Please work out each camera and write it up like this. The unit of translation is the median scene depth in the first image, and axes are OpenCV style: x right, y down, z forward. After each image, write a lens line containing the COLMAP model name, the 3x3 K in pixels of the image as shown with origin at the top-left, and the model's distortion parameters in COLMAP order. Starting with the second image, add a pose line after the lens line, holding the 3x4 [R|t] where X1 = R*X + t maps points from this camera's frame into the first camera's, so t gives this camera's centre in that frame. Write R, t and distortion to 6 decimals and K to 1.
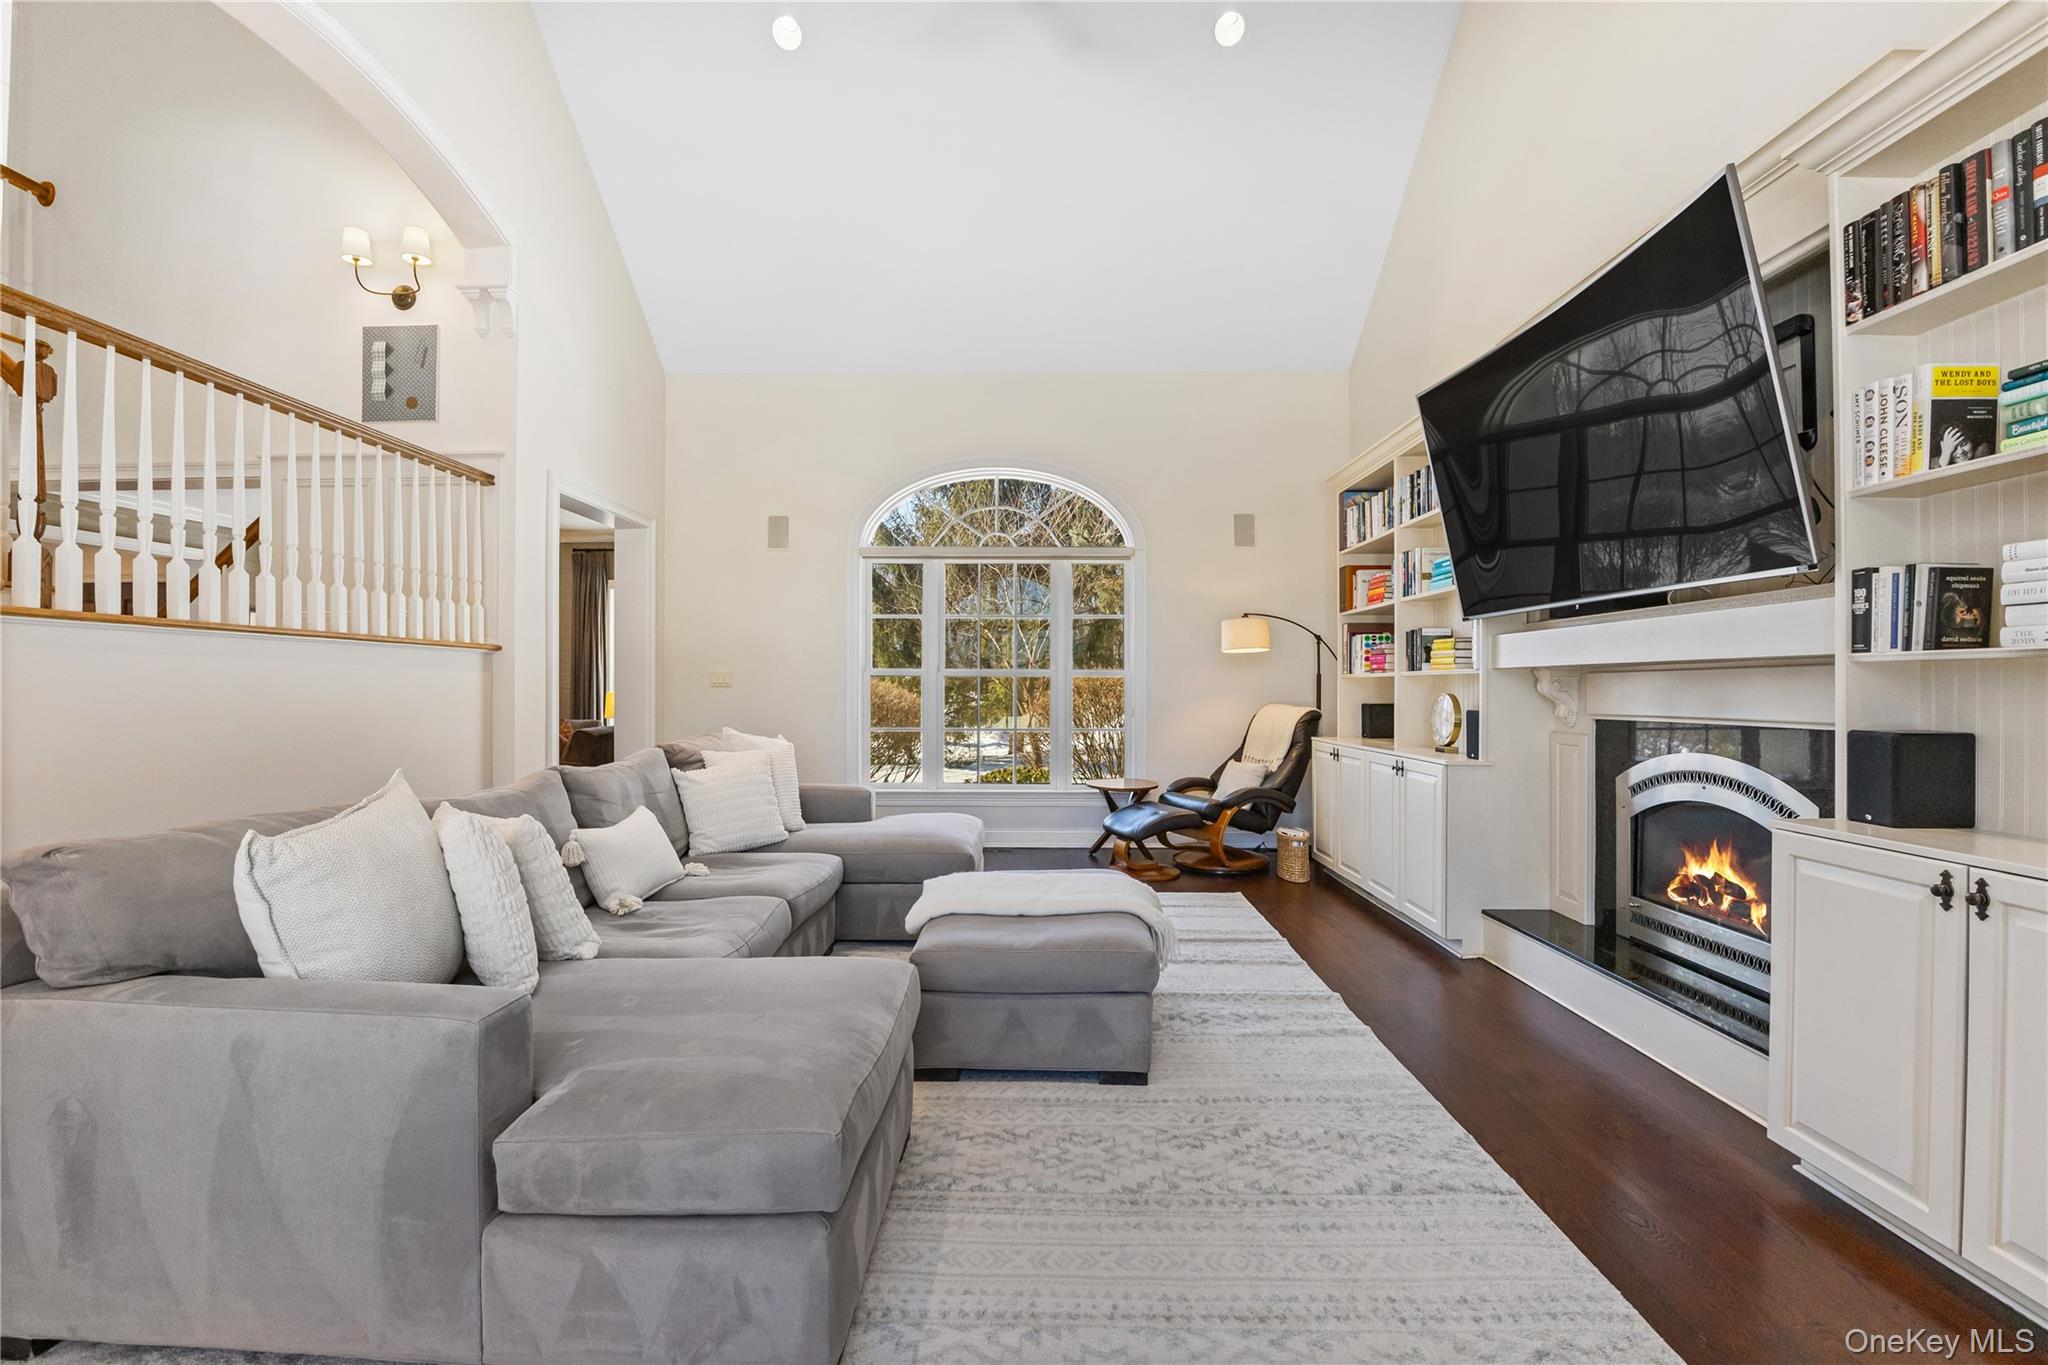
lens RADIAL K [[892.1, 0, 1020.2], [0, 892.1, 691.3], [0, 0, 1]] dist [-0.026607, 0.000502]
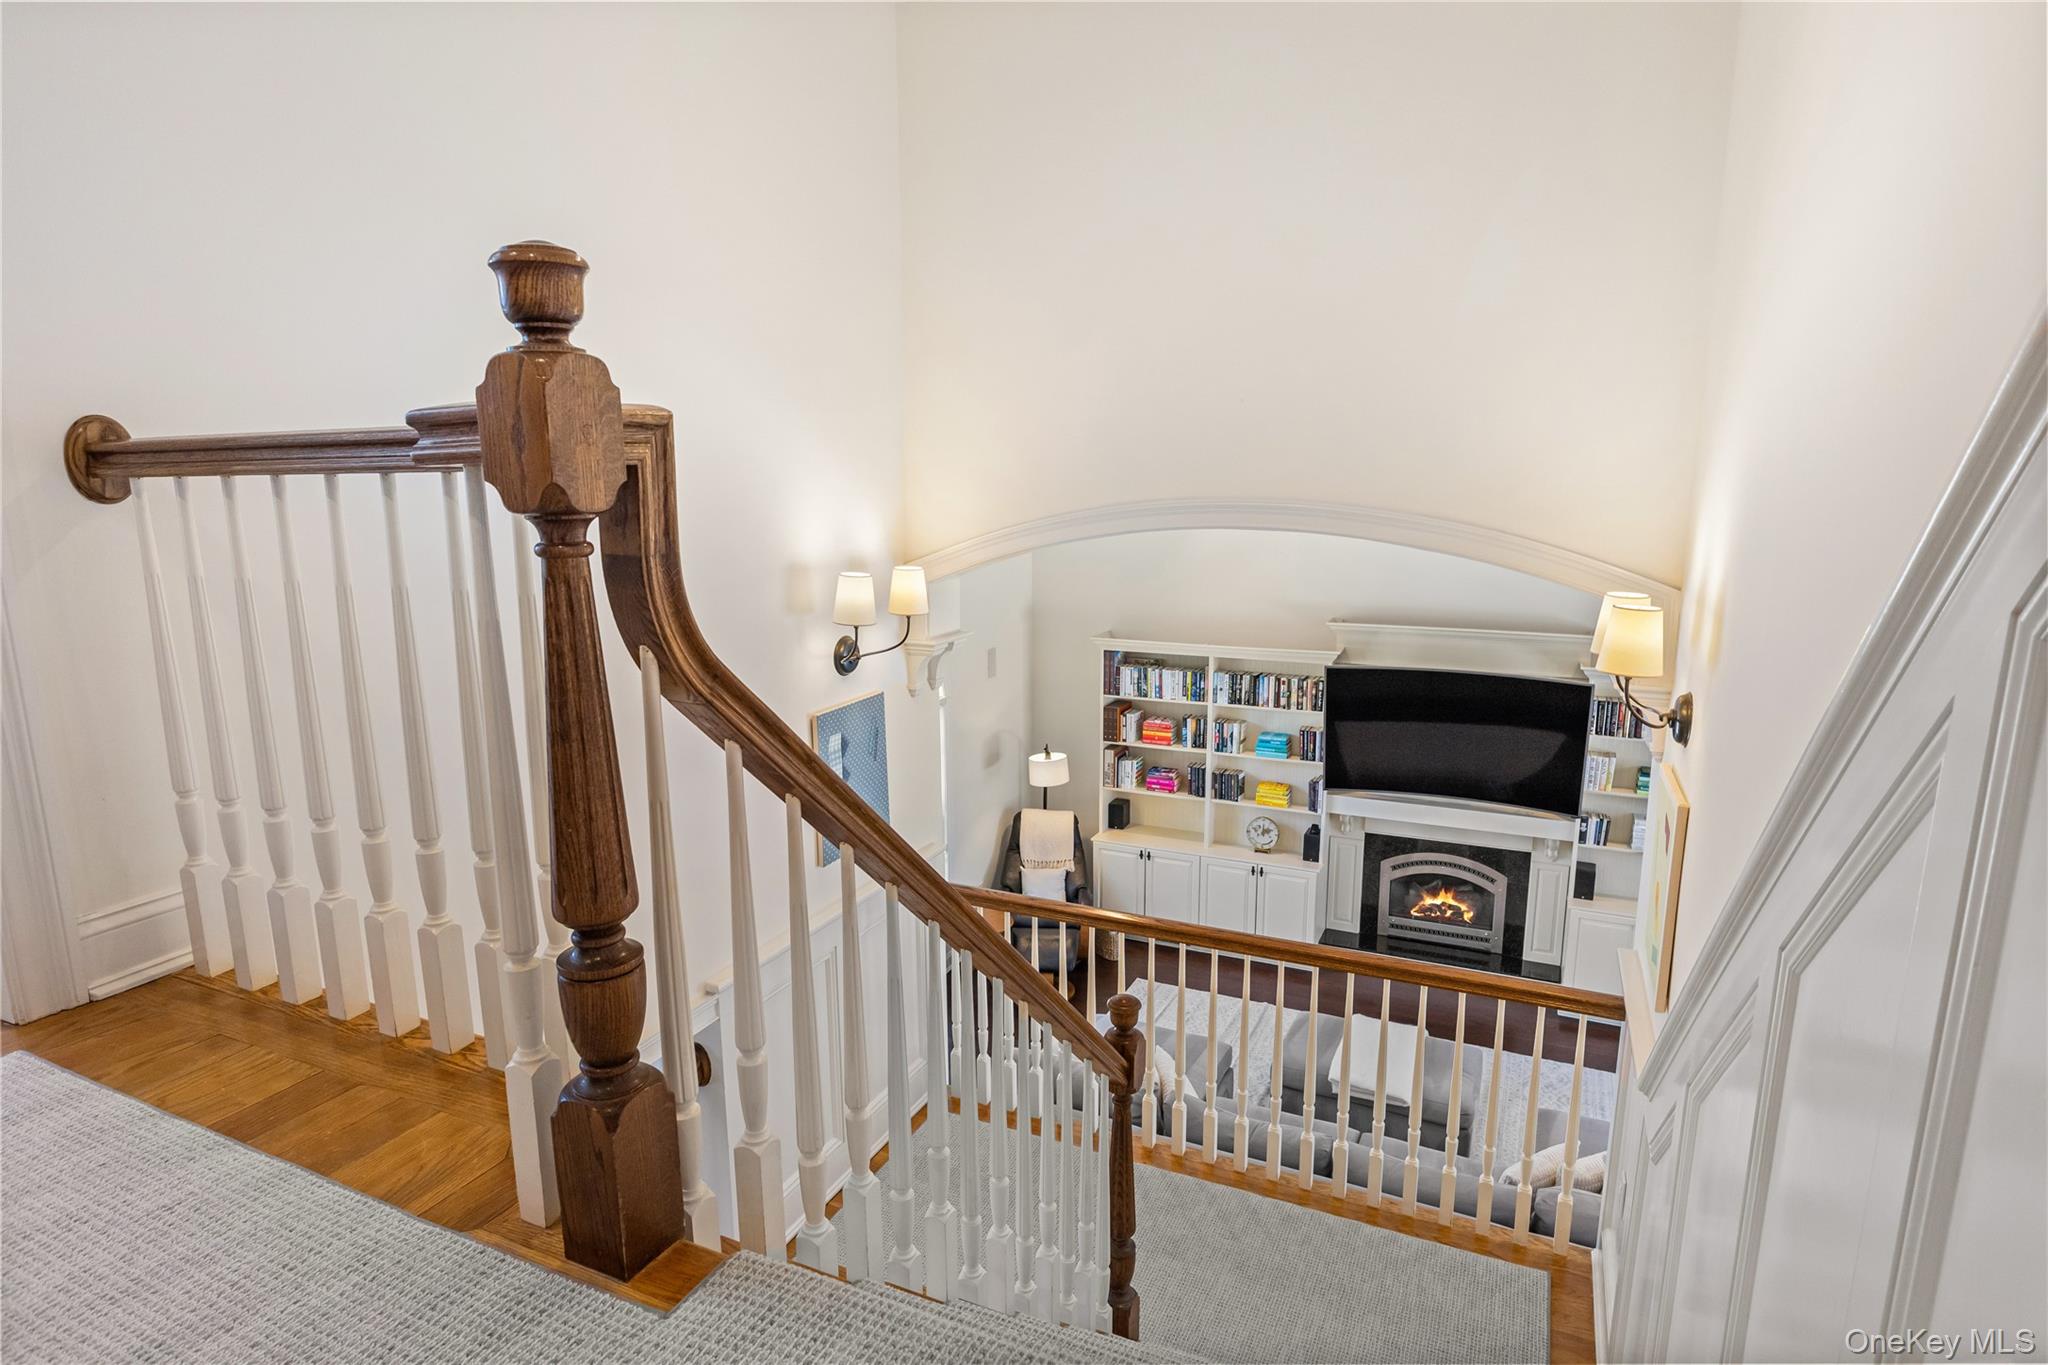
lens RADIAL K [[1125.7, 0, 1030.4], [0, 1125.7, 707.1], [0, 0, 1]] dist [-0.003142, -0.000248]
pose [[0.418250, -0.186458, 0.888988, -2.199881], [0.014736, 0.979968, 0.198607, -0.902100], [-0.908212, -0.069967, 0.412620, 0.811734]]
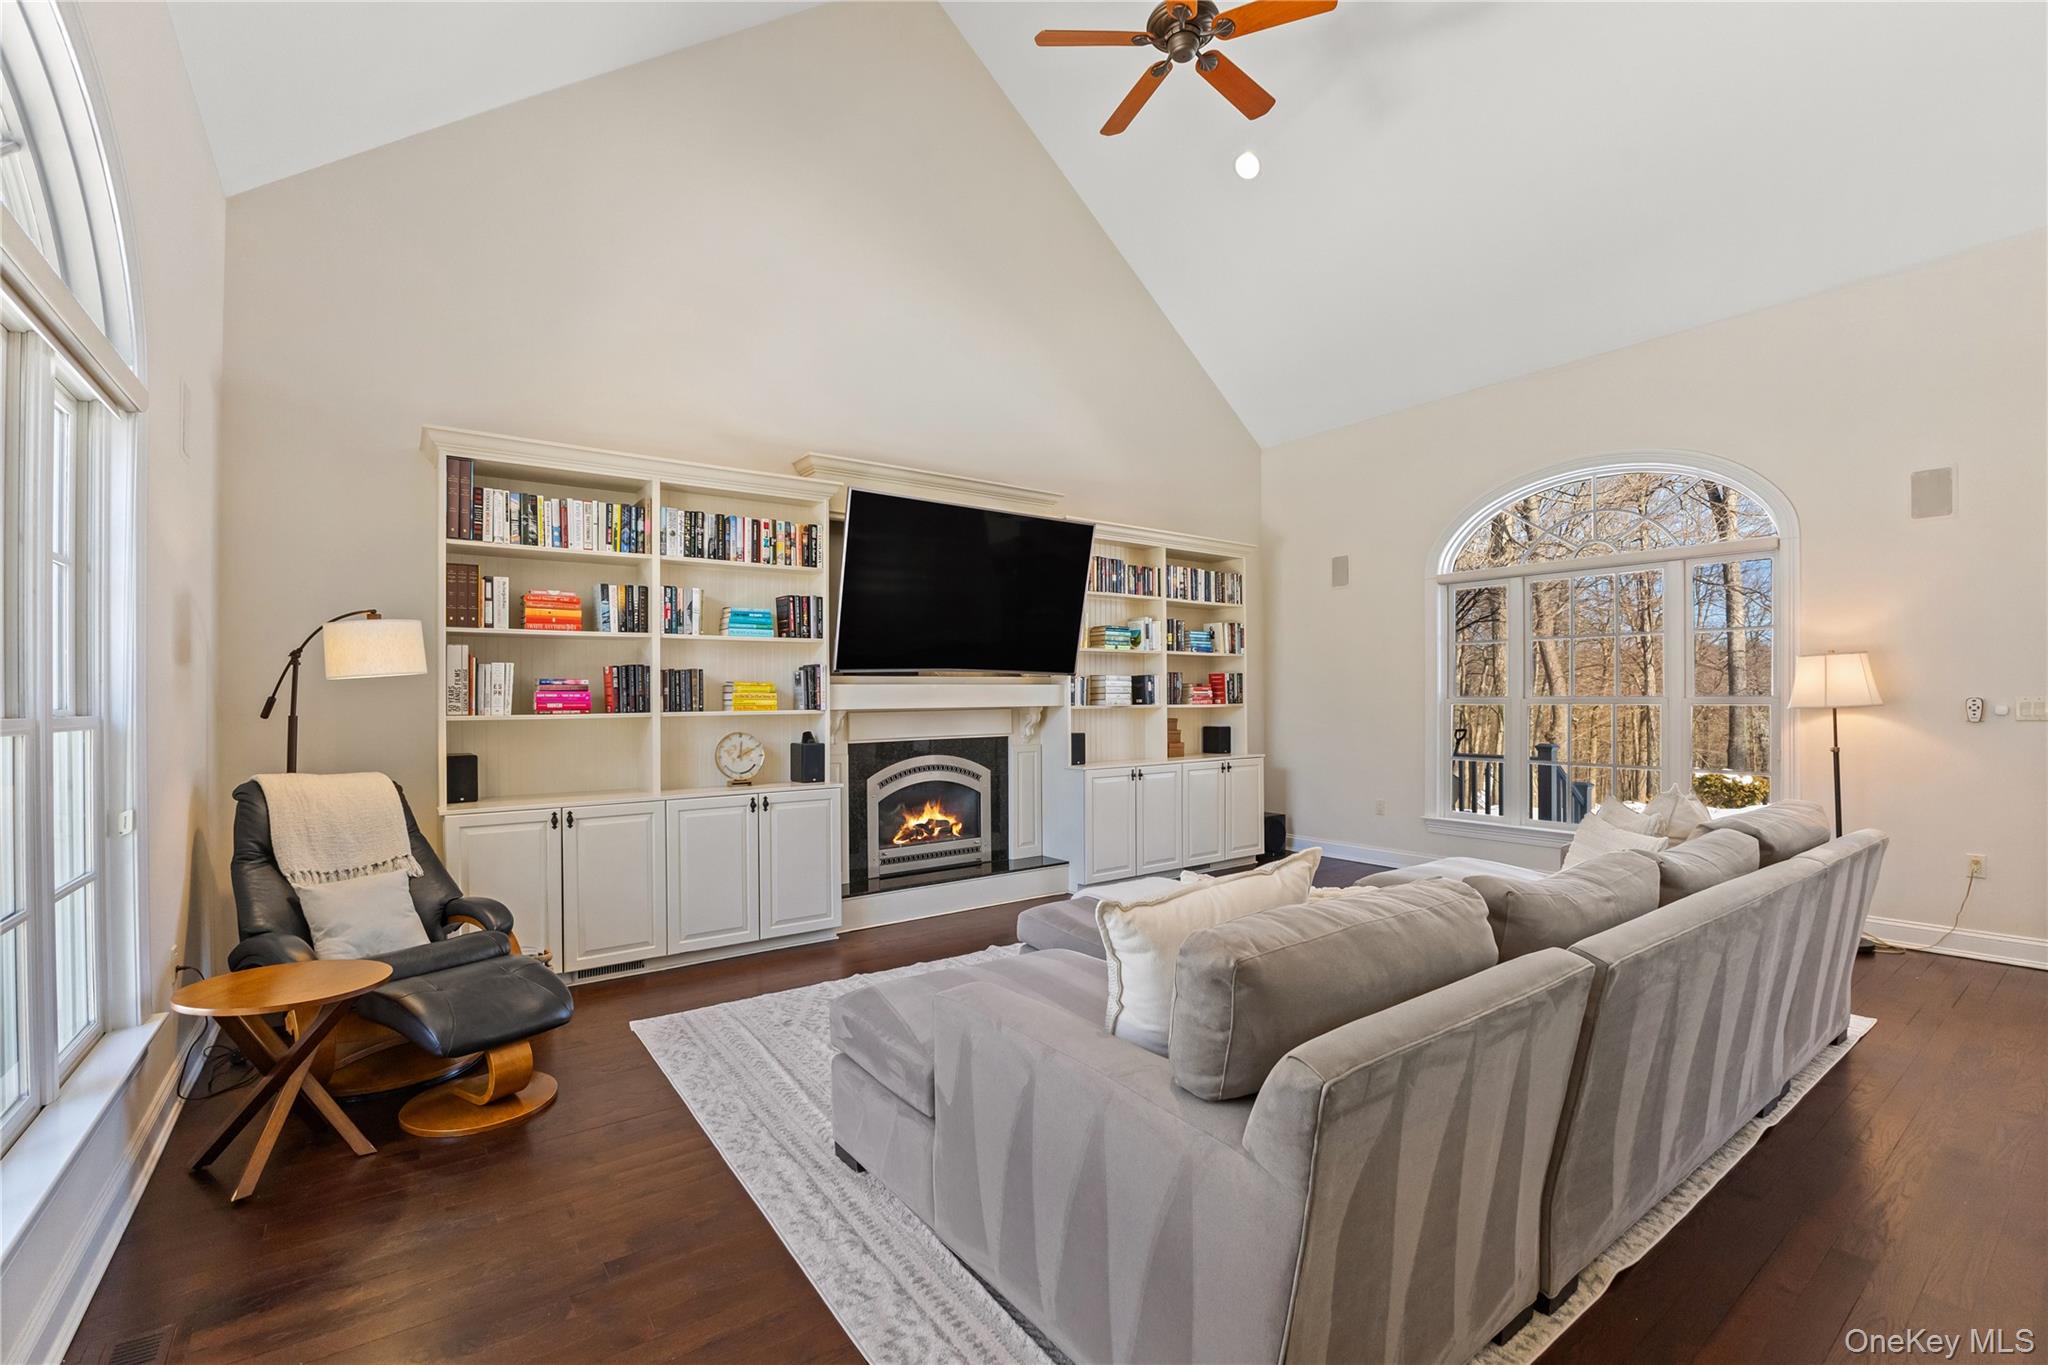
lens RADIAL K [[892.1, 0, 1020.2], [0, 892.1, 691.3], [0, 0, 1]] dist [-0.026607, 0.000502]
pose [[-0.587182, 0.007789, 0.809417, -0.907406], [0.017280, 0.999846, 0.002915, -0.072718], [-0.809270, 0.015698, -0.587227, 2.000783]]
